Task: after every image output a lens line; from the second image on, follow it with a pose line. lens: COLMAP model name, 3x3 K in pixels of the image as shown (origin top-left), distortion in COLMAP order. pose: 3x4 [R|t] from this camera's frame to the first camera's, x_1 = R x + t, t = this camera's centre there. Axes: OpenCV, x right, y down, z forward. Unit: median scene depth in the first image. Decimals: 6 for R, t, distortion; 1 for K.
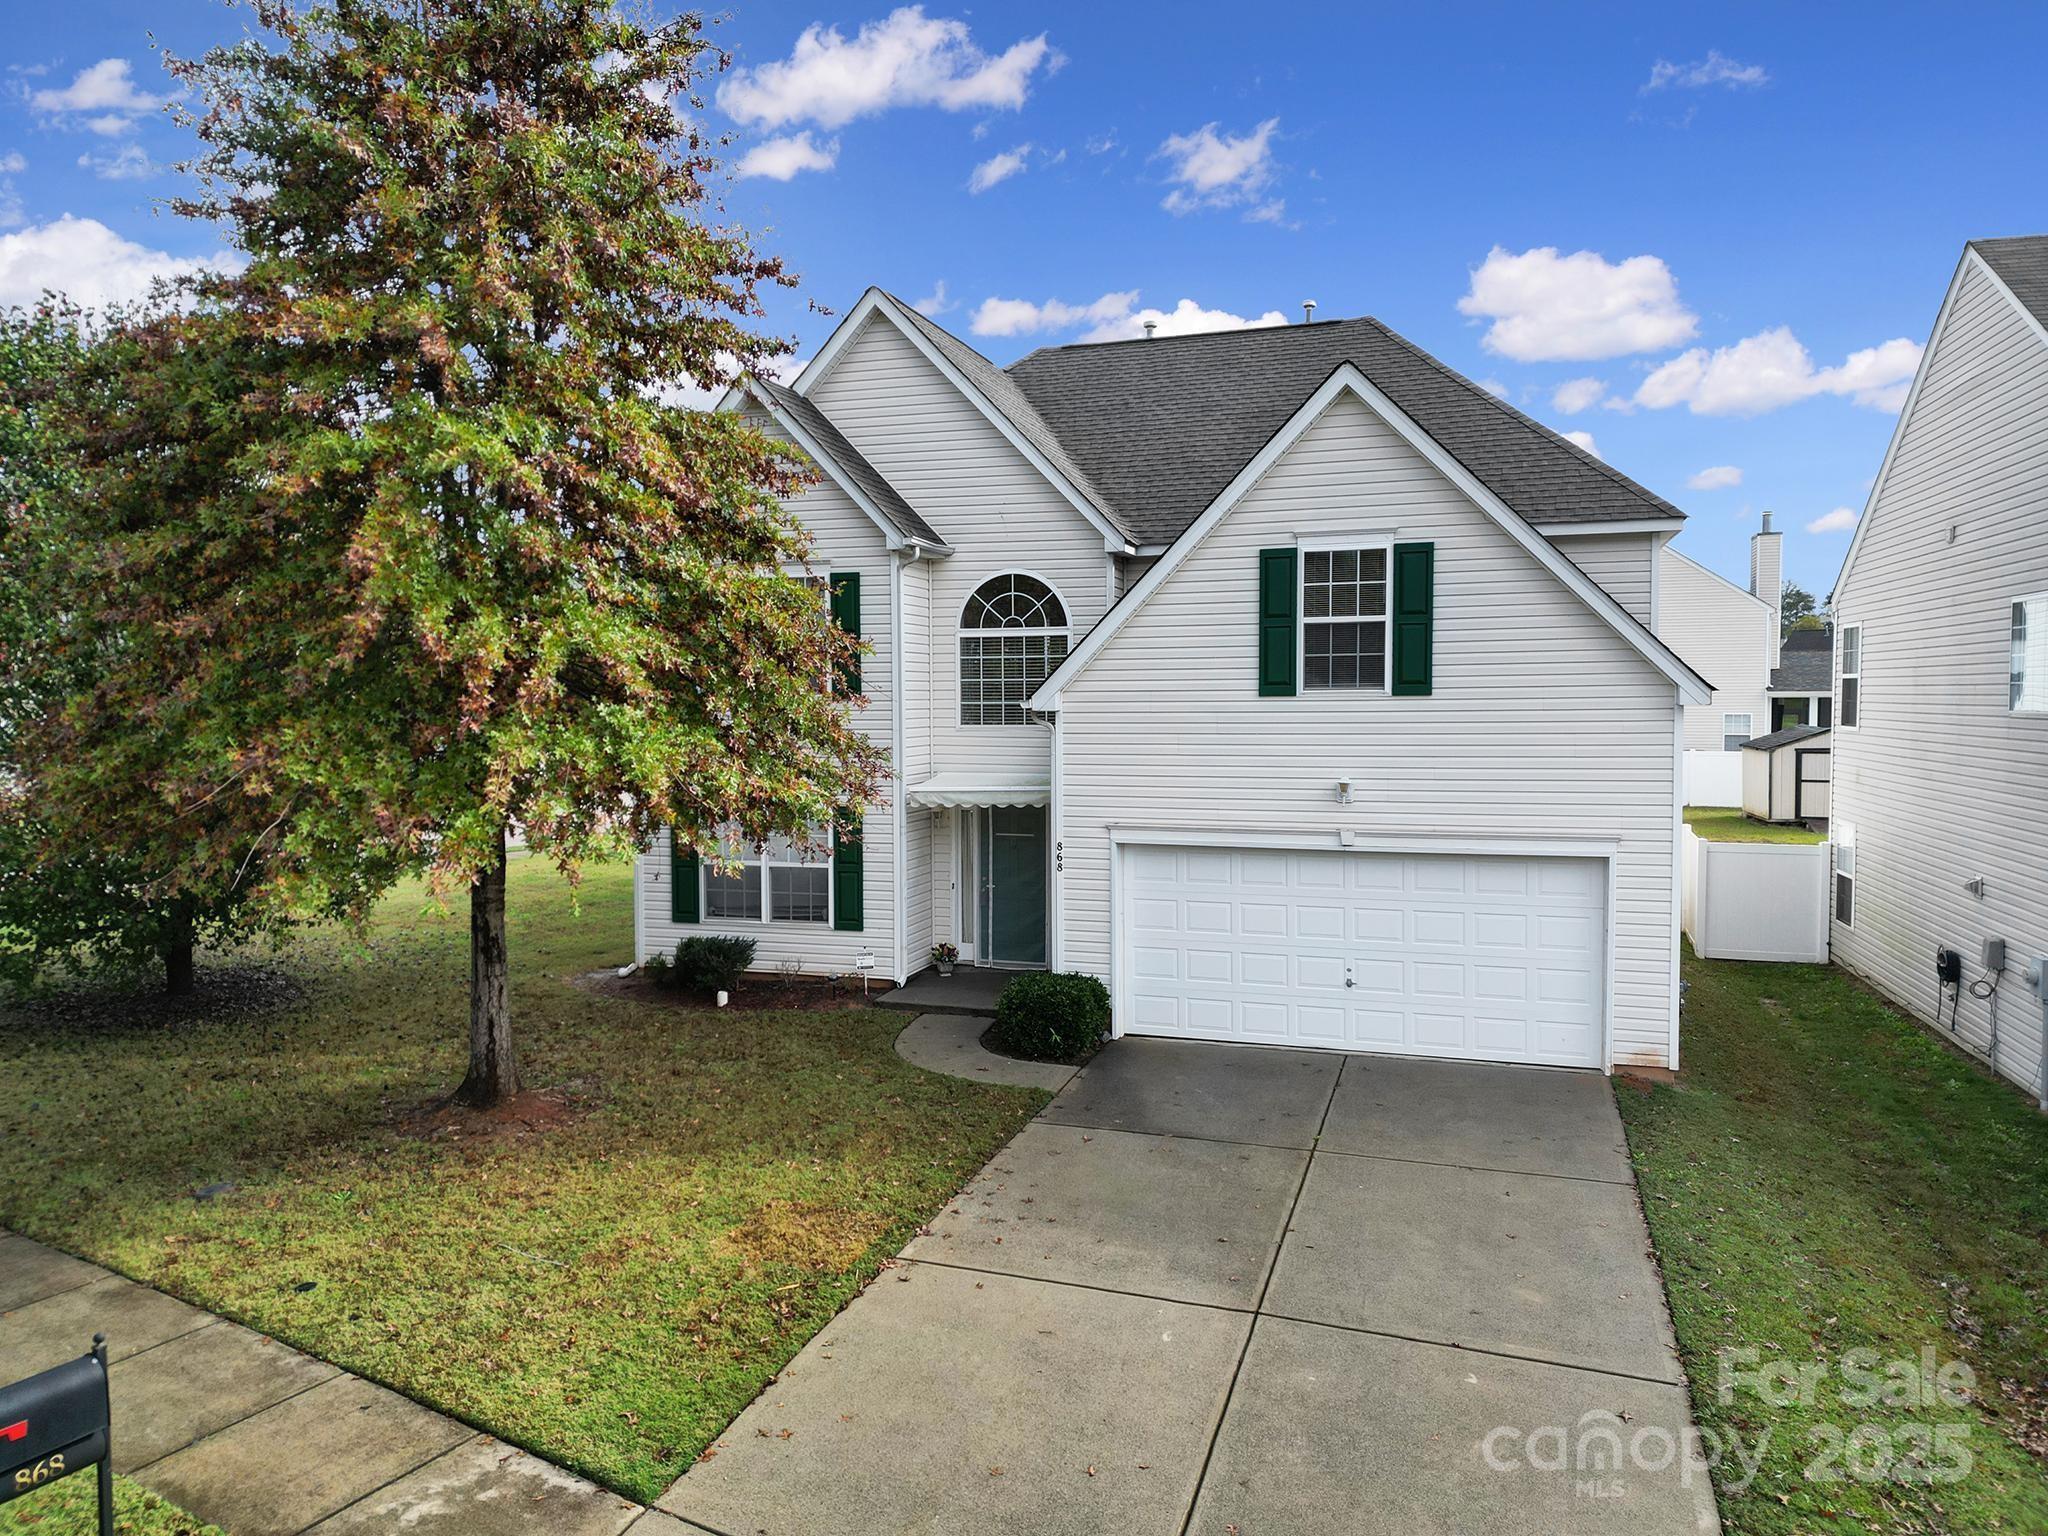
lens RADIAL K [[1424.3, 0, 1021.4], [0, 1424.3, 765.3], [0, 0, 1]] dist [0.076266, -0.078015]
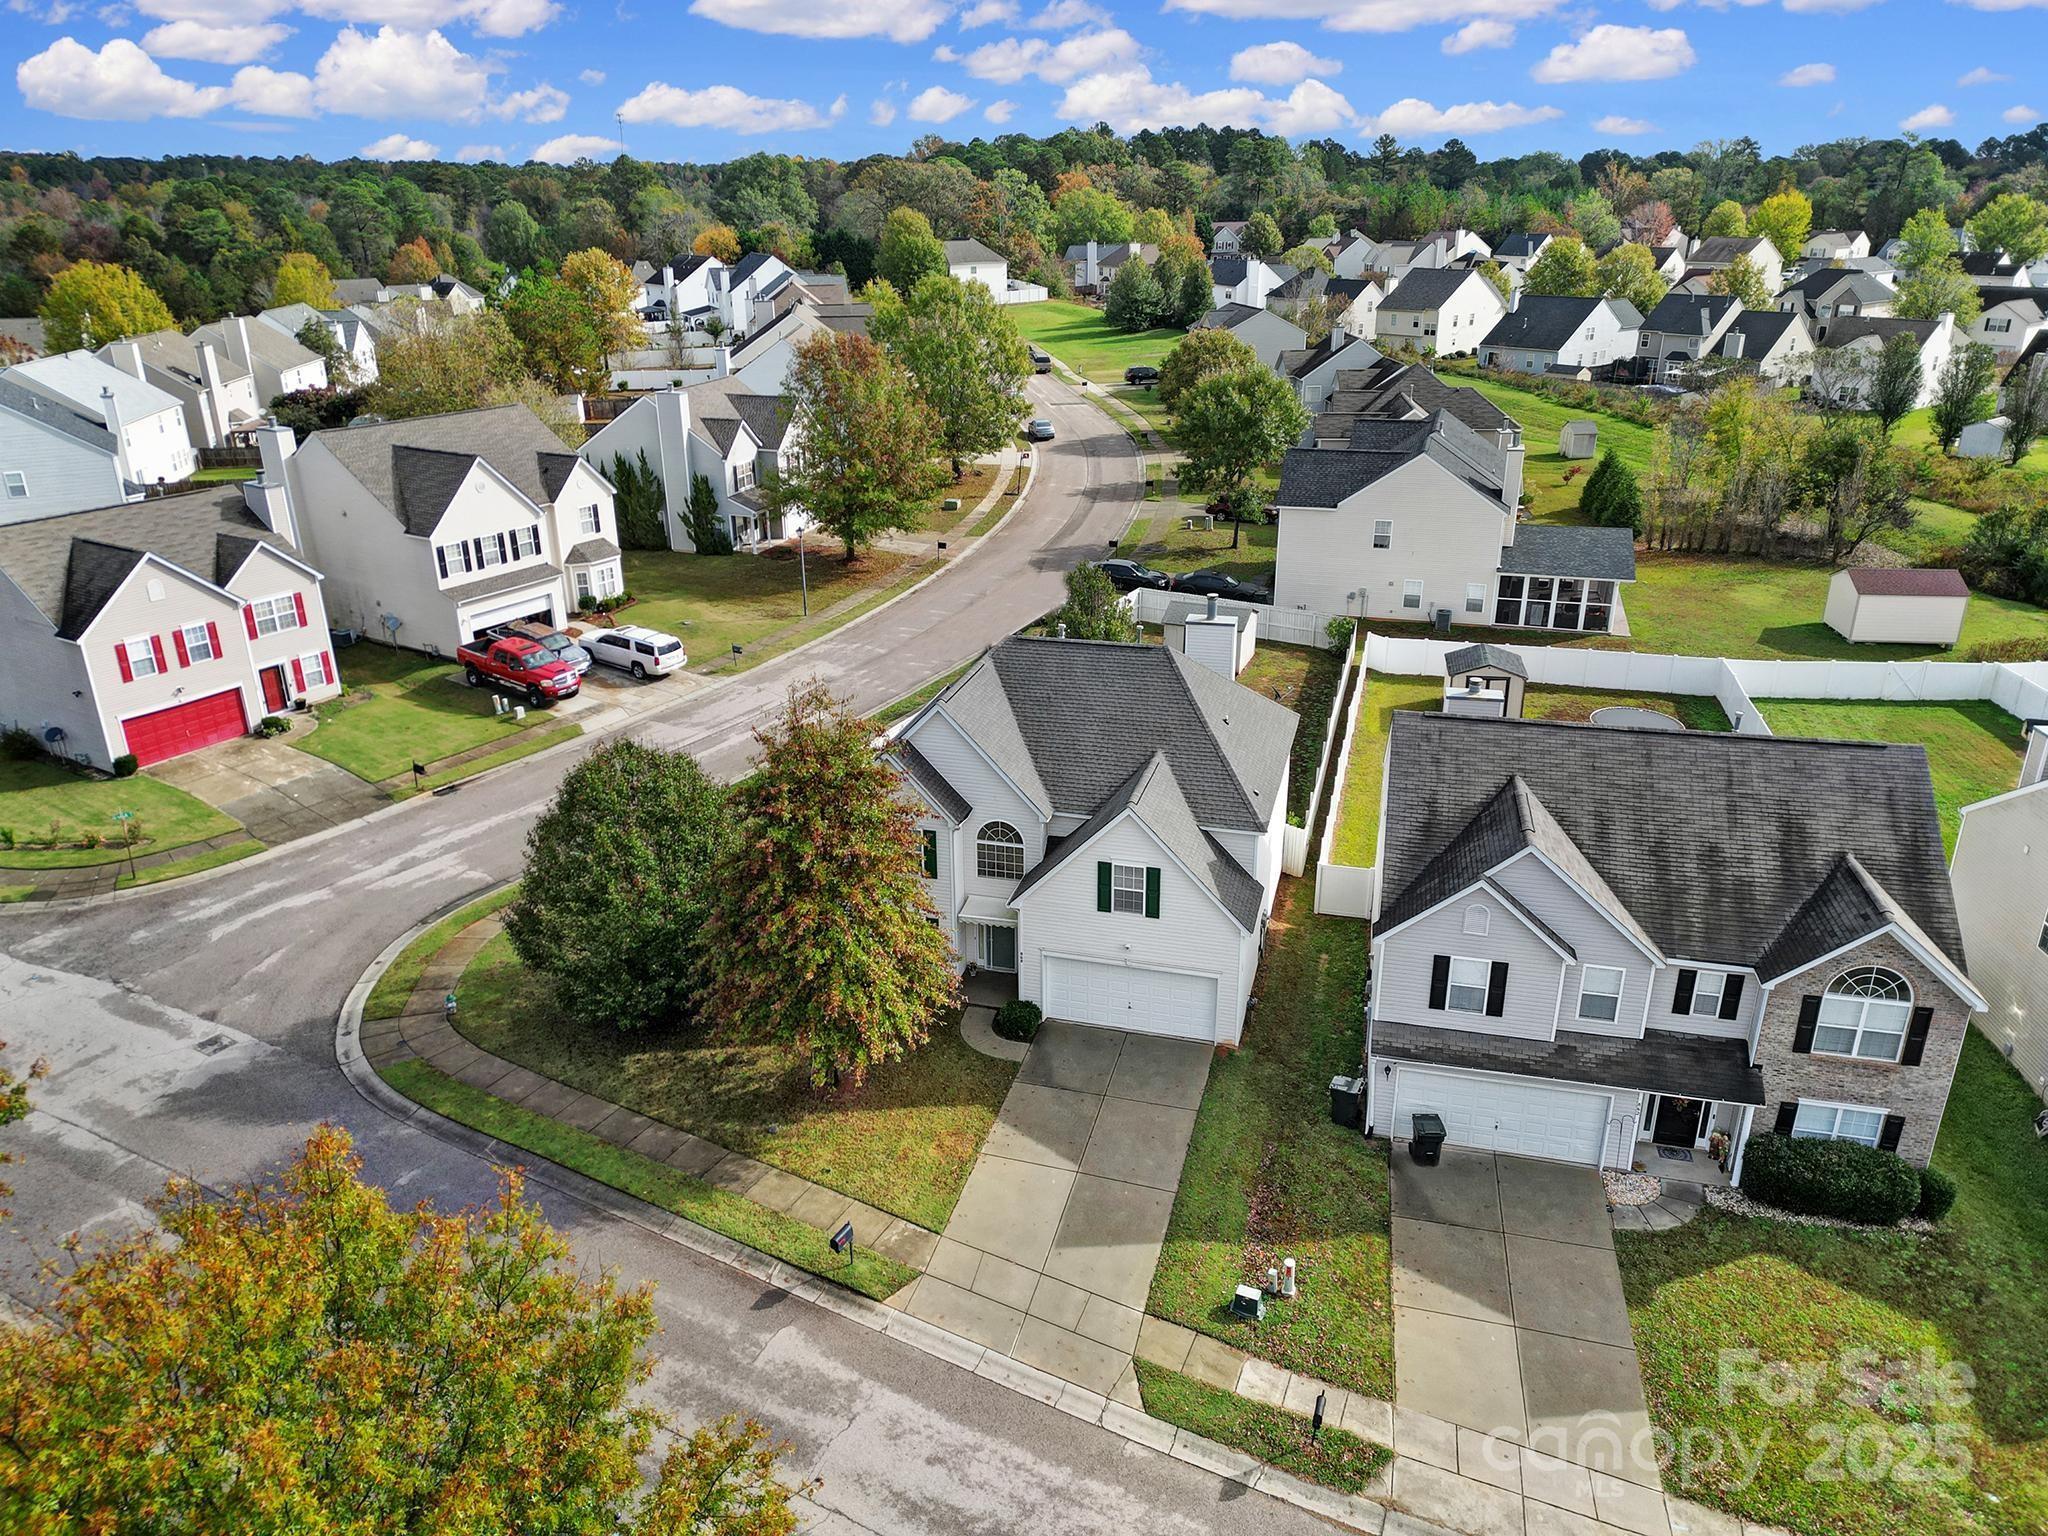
lens RADIAL K [[1418.4, 0, 1021.3], [0, 1418.4, 763.1], [0, 0, 1]] dist [0.095037, -0.105970]
pose [[0.999060, -0.019500, 0.038717, -0.069976], [0.005920, 0.946125, 0.323746, -1.167998], [-0.042944, -0.323213, 0.945351, -1.392754]]
